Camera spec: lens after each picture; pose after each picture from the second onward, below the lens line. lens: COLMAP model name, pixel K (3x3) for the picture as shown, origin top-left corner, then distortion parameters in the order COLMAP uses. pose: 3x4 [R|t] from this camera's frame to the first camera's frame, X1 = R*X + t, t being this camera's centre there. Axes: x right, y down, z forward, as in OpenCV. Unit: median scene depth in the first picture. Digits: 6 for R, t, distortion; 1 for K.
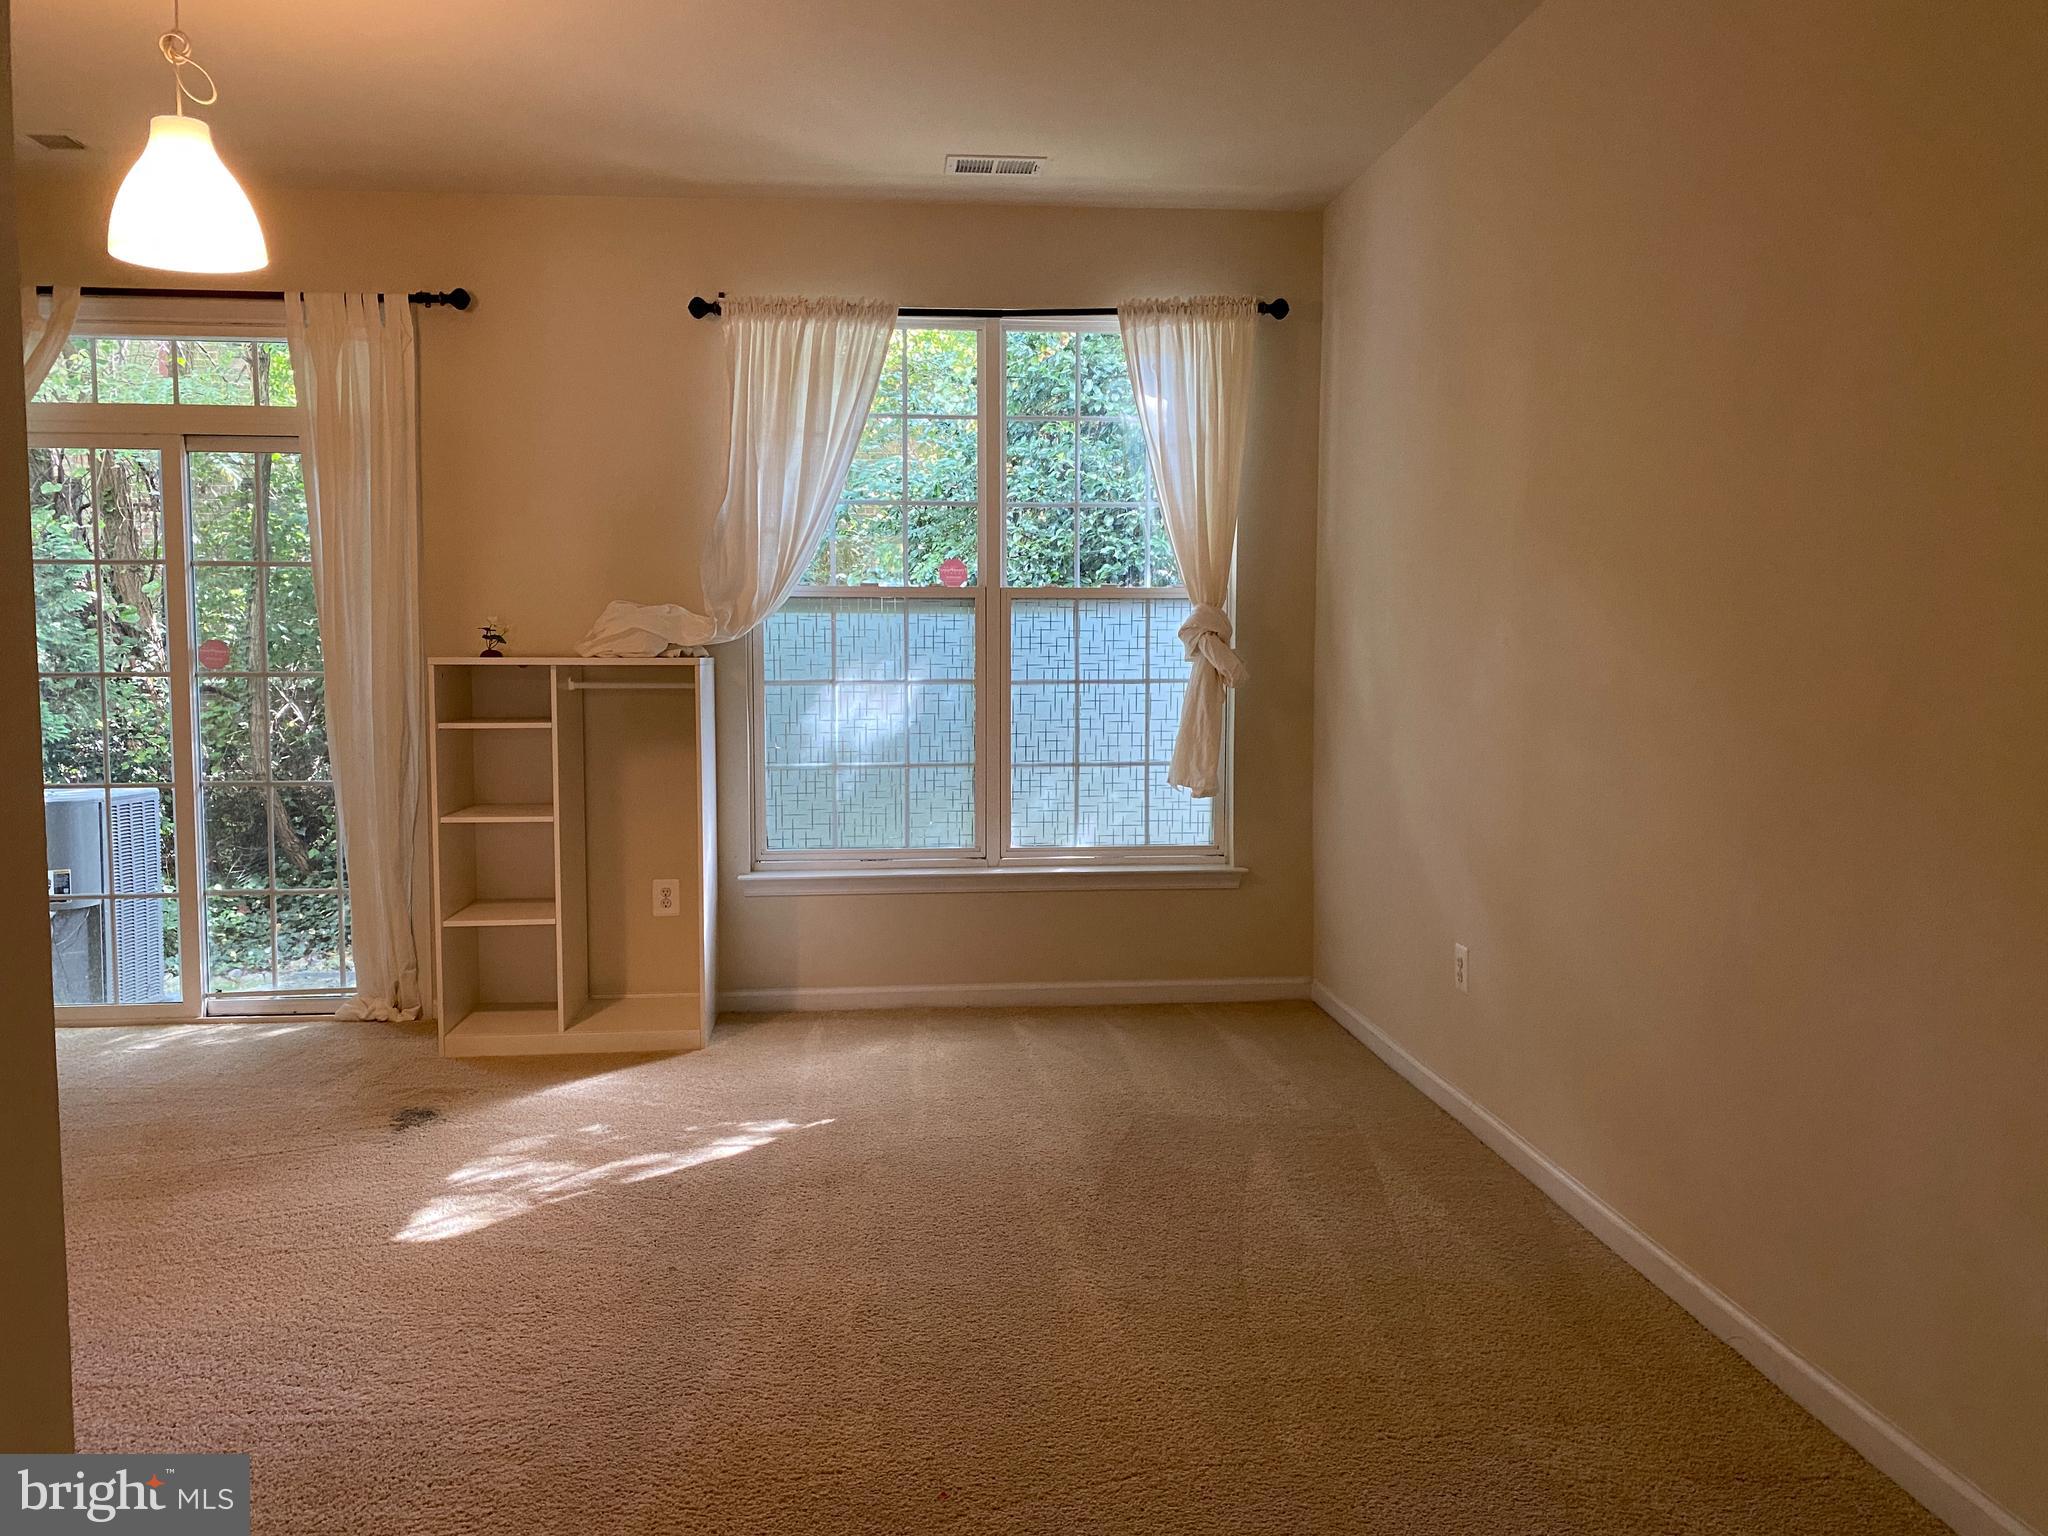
lens RADIAL K [[1594.0, 0, 1025.7], [0, 1594.0, 766.9], [0, 0, 1]] dist [0.045033, -0.016106]
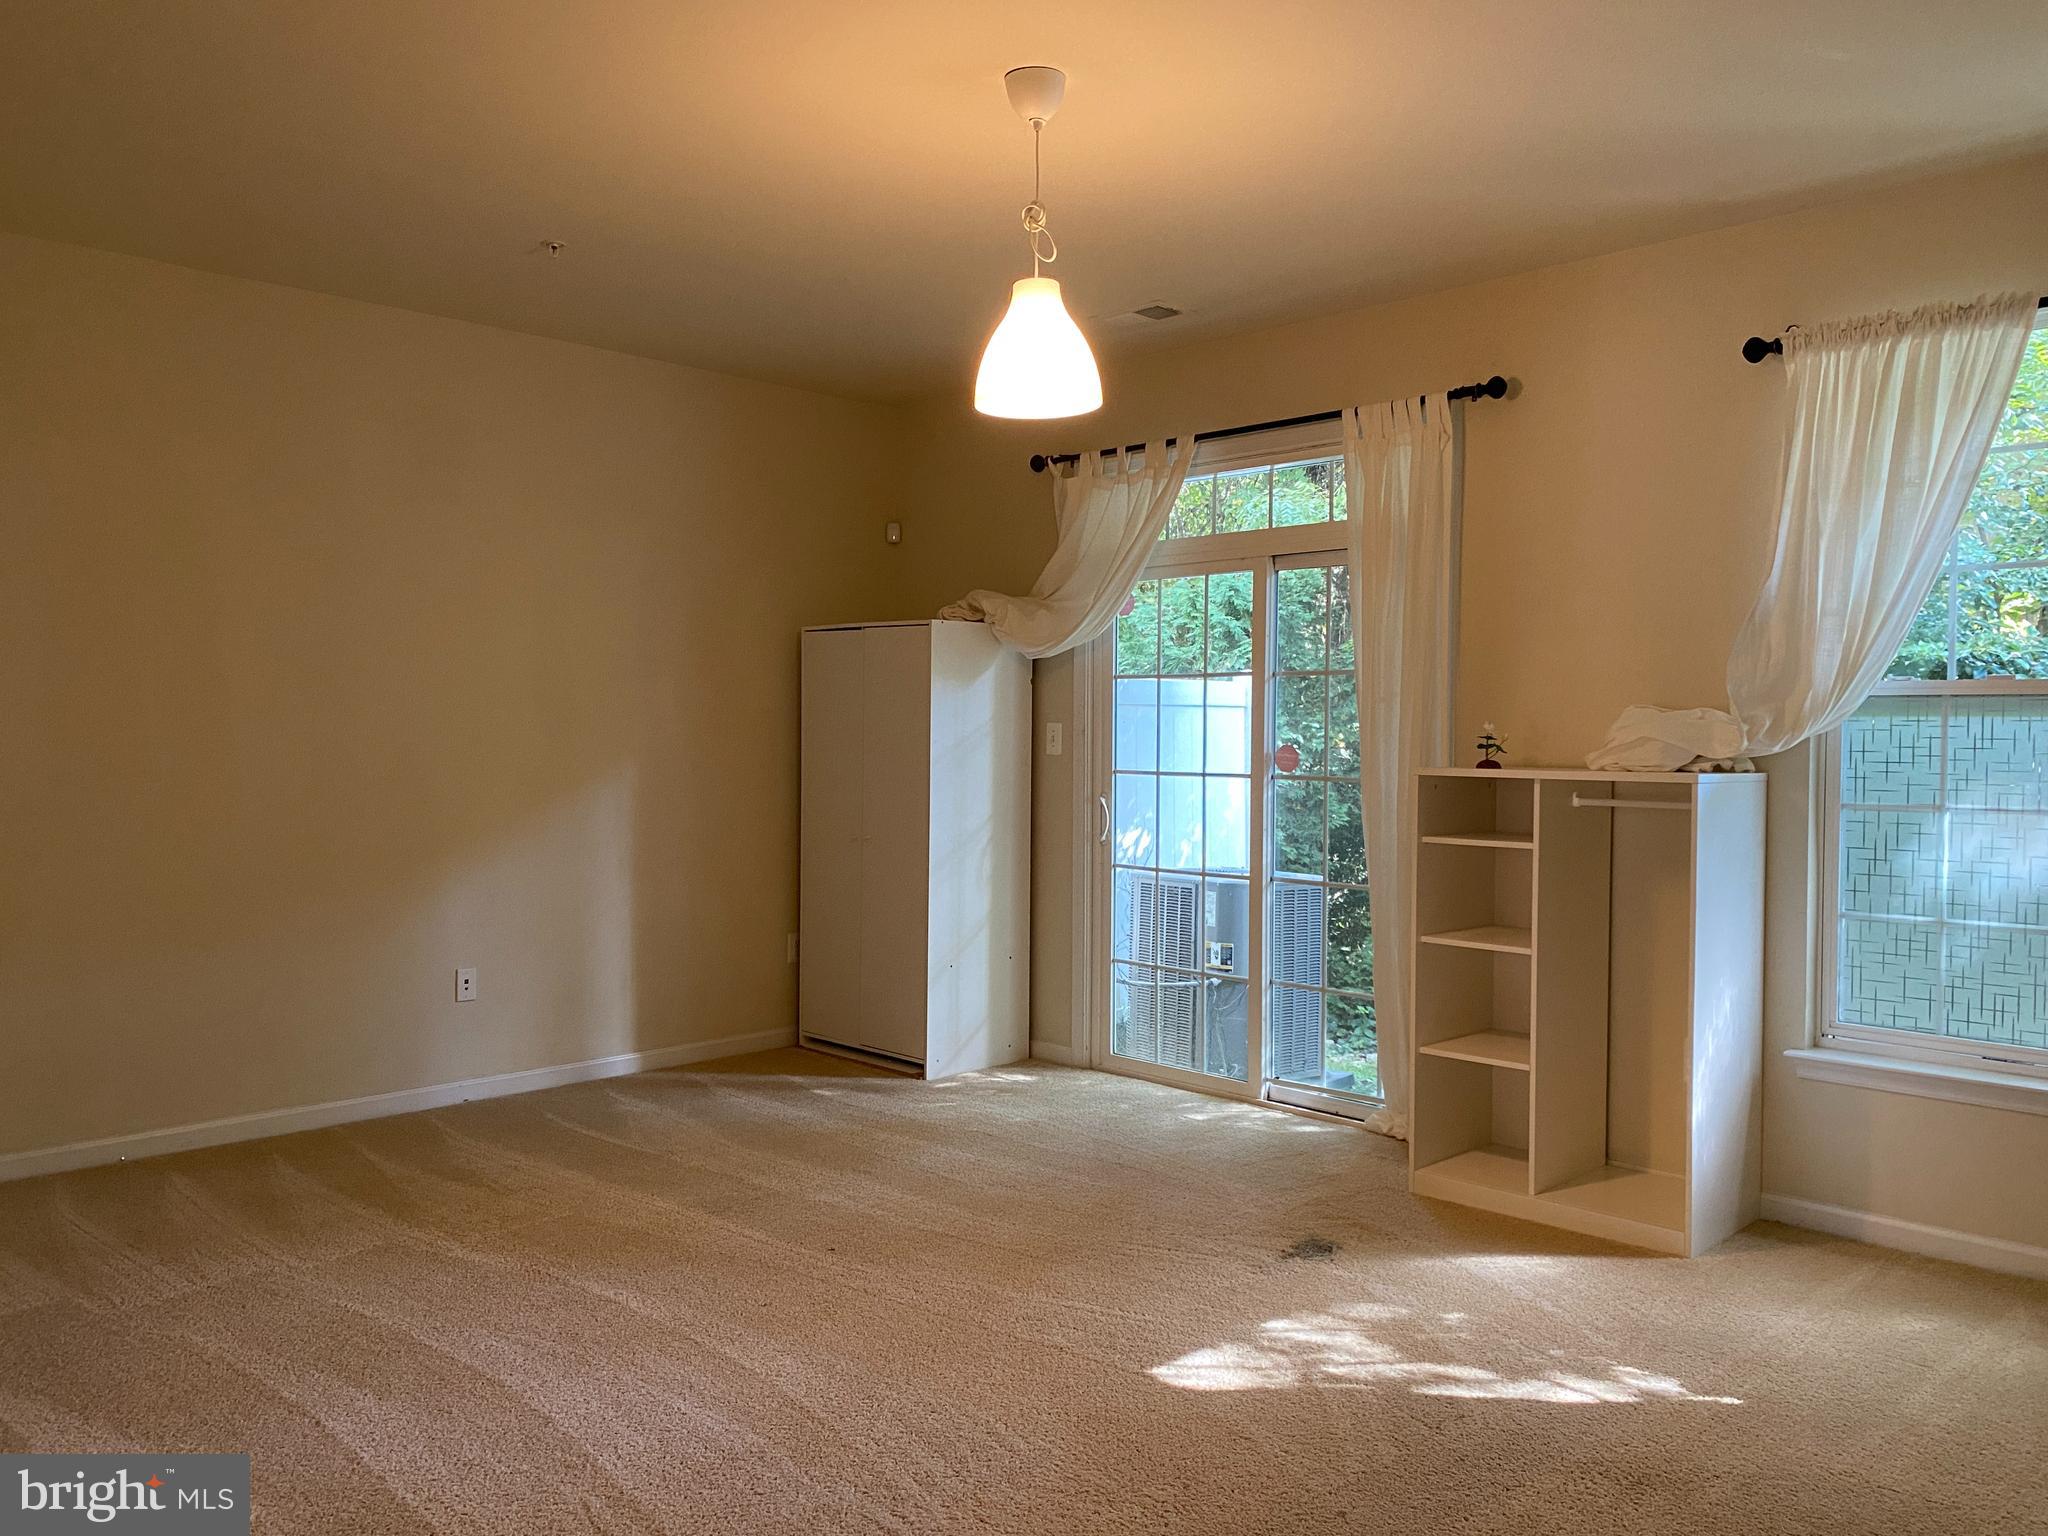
lens RADIAL K [[1594.0, 0, 1028.7], [0, 1594.0, 761.7], [0, 0, 1]] dist [0.045033, -0.016106]
pose [[0.640819, 0.022267, -0.767369, 0.201087], [-0.068368, 0.997263, -0.028154, -0.027456], [0.764642, 0.070505, 0.640587, 0.205568]]
